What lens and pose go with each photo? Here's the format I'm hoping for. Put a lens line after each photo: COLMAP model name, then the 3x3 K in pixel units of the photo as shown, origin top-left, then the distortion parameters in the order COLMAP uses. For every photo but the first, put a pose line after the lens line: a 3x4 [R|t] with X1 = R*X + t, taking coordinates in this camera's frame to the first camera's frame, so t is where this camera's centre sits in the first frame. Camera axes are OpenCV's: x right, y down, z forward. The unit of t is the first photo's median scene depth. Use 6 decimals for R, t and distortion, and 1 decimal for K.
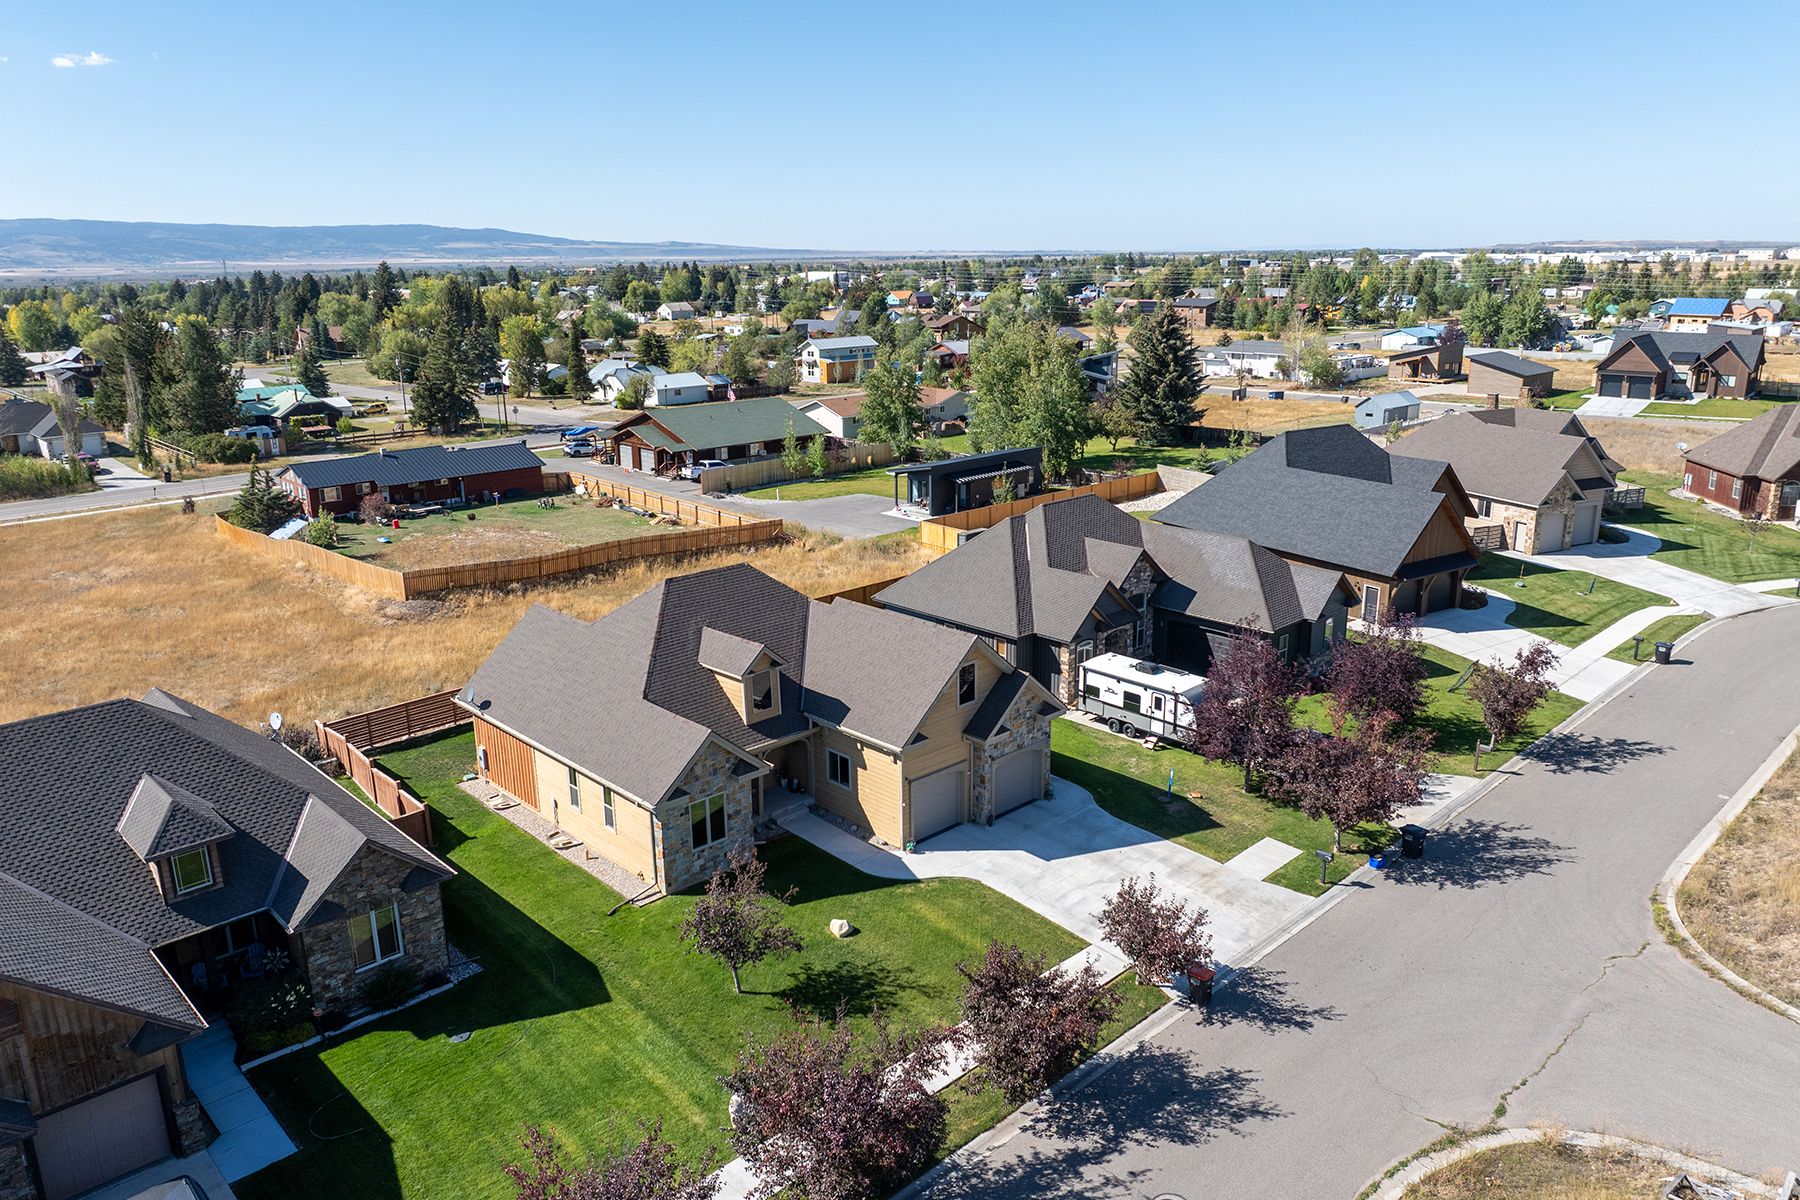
lens RADIAL K [[1260.7, 0, 900.0], [0, 1260.7, 600.0], [0, 0, 1]] dist [-0.034253, -0.003198]
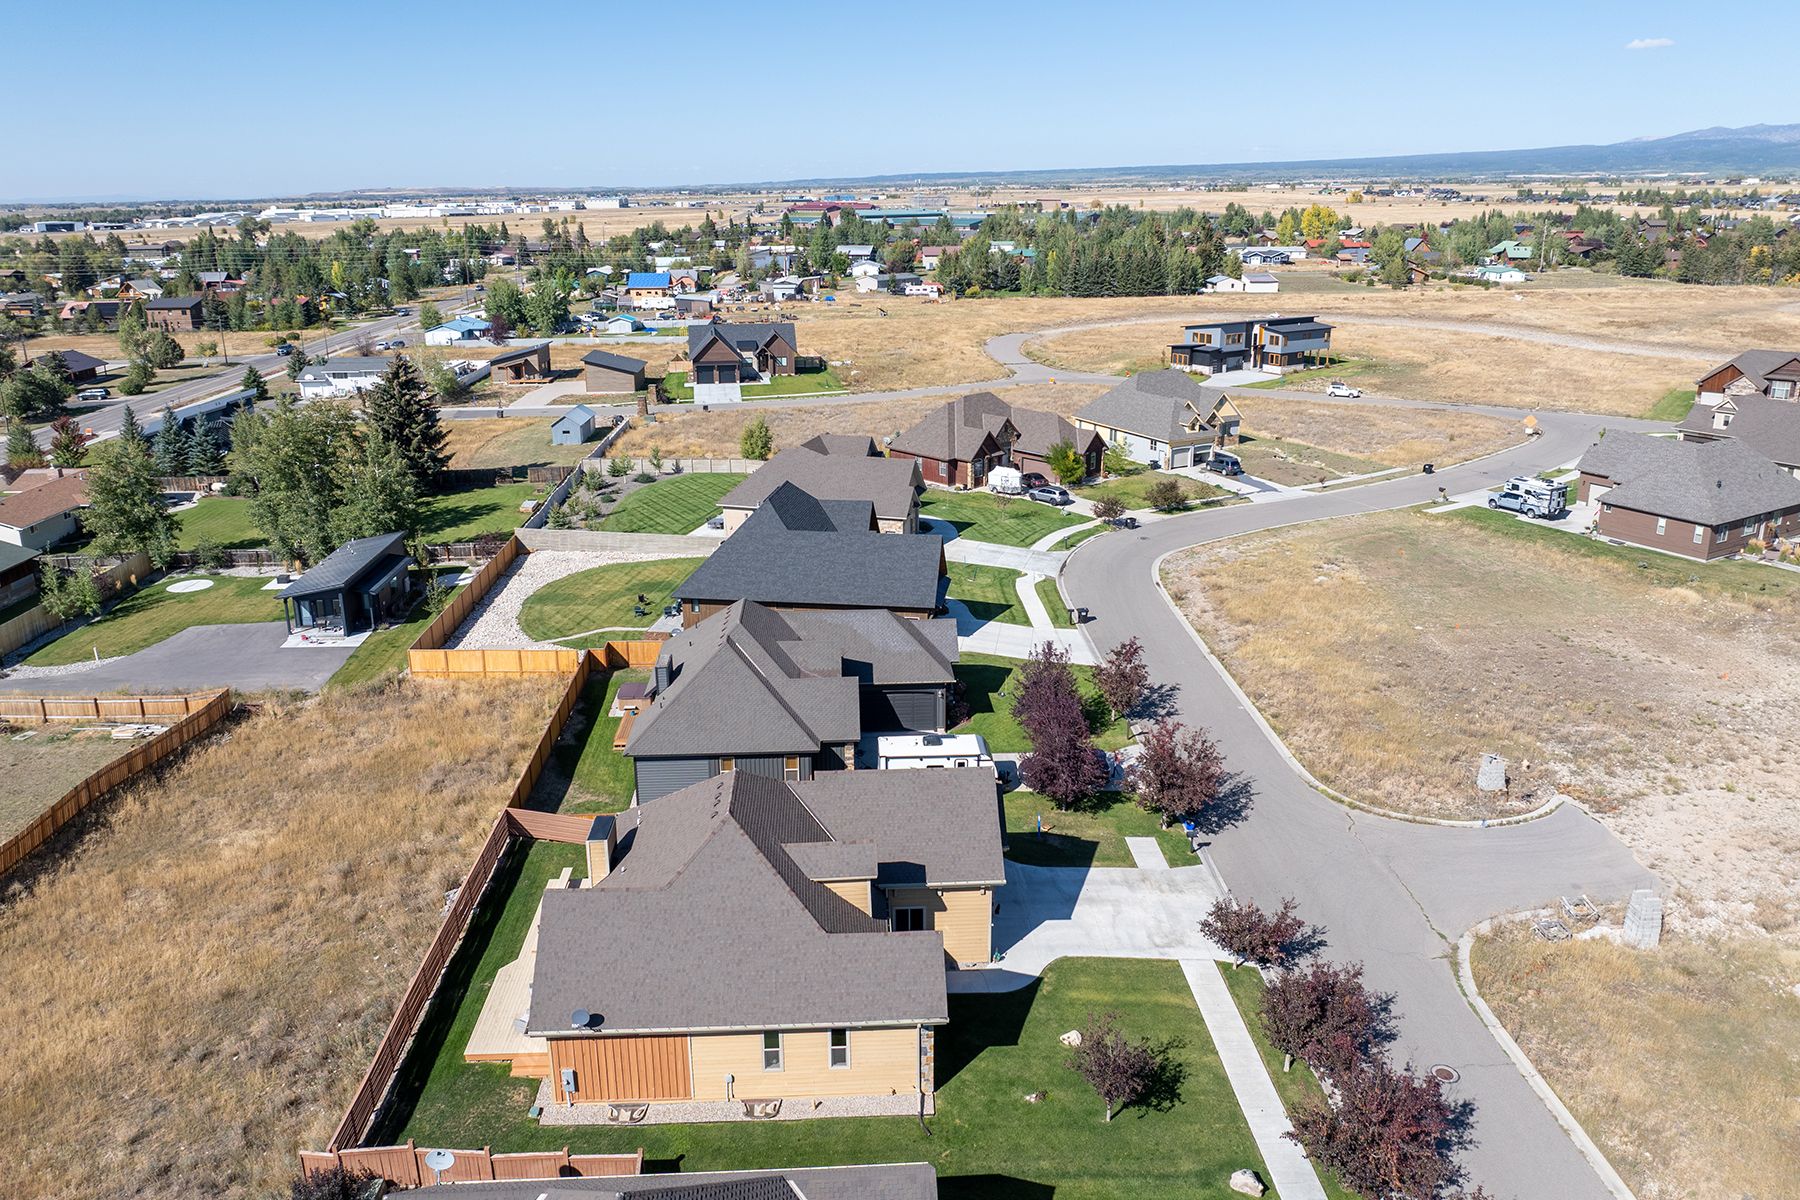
lens RADIAL K [[1261.4, 0, 899.6], [0, 1261.4, 545.1], [0, 0, 1]] dist [-0.033882, -0.003625]
pose [[0.653066, -0.198486, 0.730827, -0.631345], [0.200895, 0.975873, 0.085519, -0.225546], [-0.730168, 0.090970, 0.677184, 0.180057]]
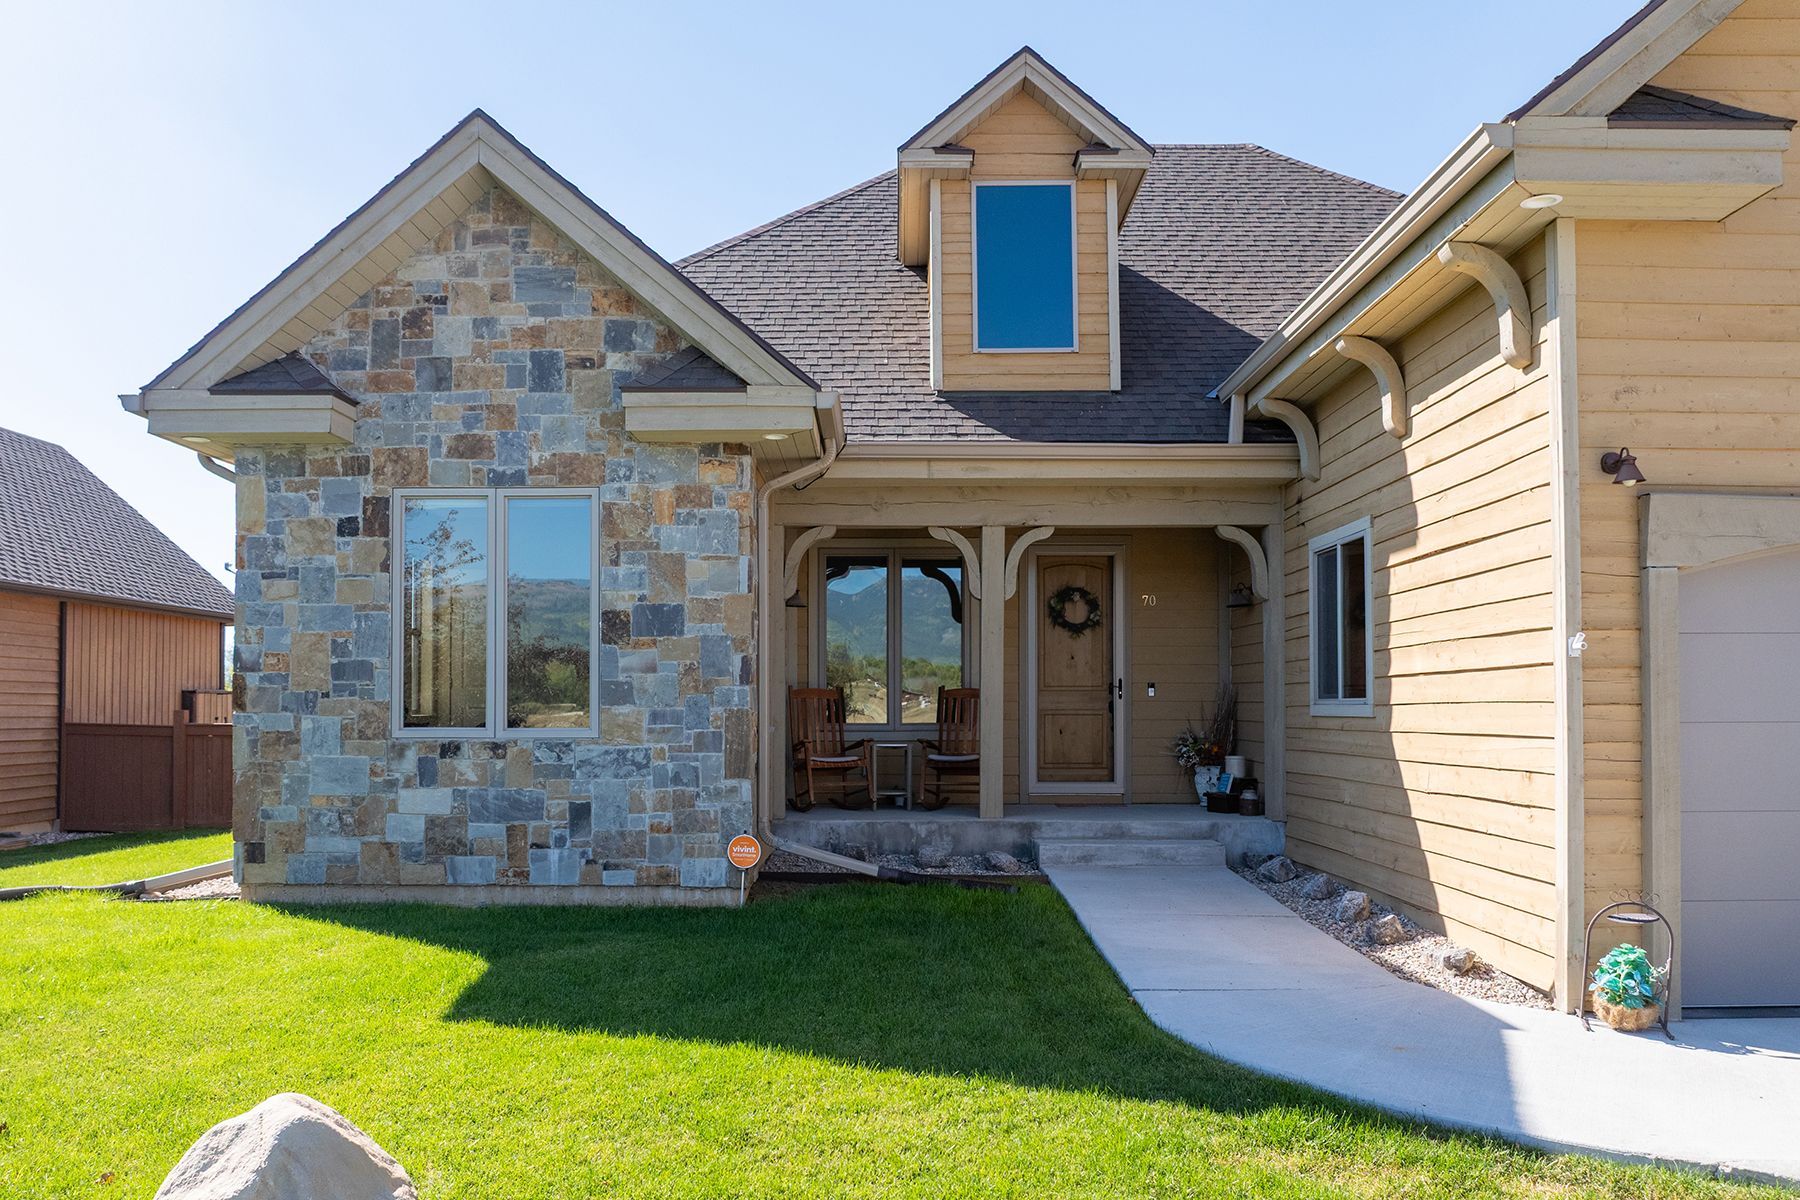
lens RADIAL K [[1369.4, 0, 886.6], [0, 1369.4, 687.5], [0, 0, 1]] dist [-0.009867, -0.050986]
pose [[0.716383, -0.001824, -0.697705, 0.039536], [-0.192594, 0.960626, -0.200261, 0.159485], [0.670599, 0.277837, 0.687825, 0.641219]]
